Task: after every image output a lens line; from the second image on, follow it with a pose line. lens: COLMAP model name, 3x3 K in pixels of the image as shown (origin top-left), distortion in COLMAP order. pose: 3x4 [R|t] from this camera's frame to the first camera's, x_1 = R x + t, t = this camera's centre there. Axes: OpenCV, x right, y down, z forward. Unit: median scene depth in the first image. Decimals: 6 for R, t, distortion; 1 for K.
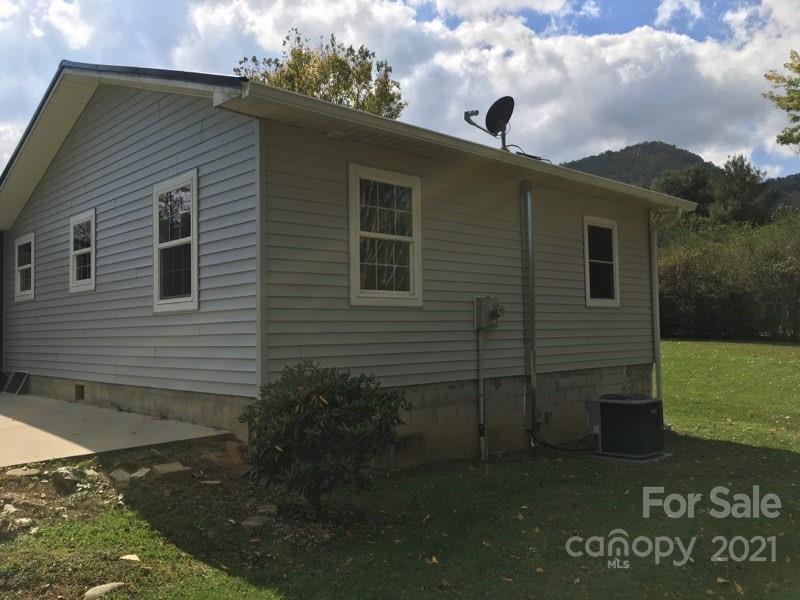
lens RADIAL K [[685.4, 0, 399.4], [0, 685.4, 299.8], [0, 0, 1]] dist [0.055303, -0.005017]
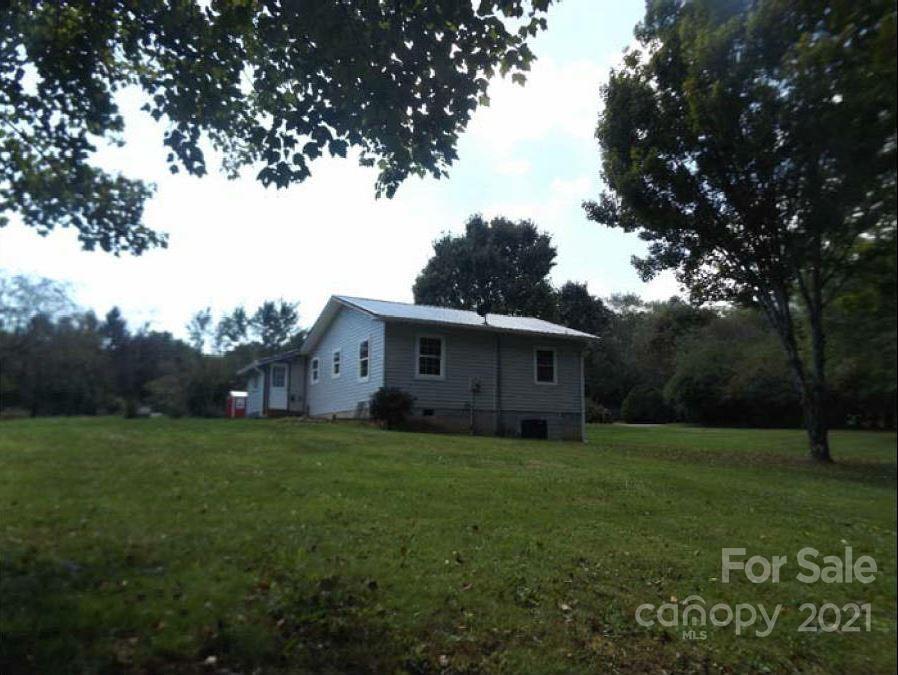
lens RADIAL K [[769.3, 0, 449.3], [0, 769.3, 338.5], [0, 0, 1]] dist [0.055303, -0.005017]
pose [[0.956230, -0.019517, -0.291965, 0.829692], [-0.011147, 0.994619, -0.102996, 0.138895], [0.292404, 0.101742, 0.950867, -1.711114]]
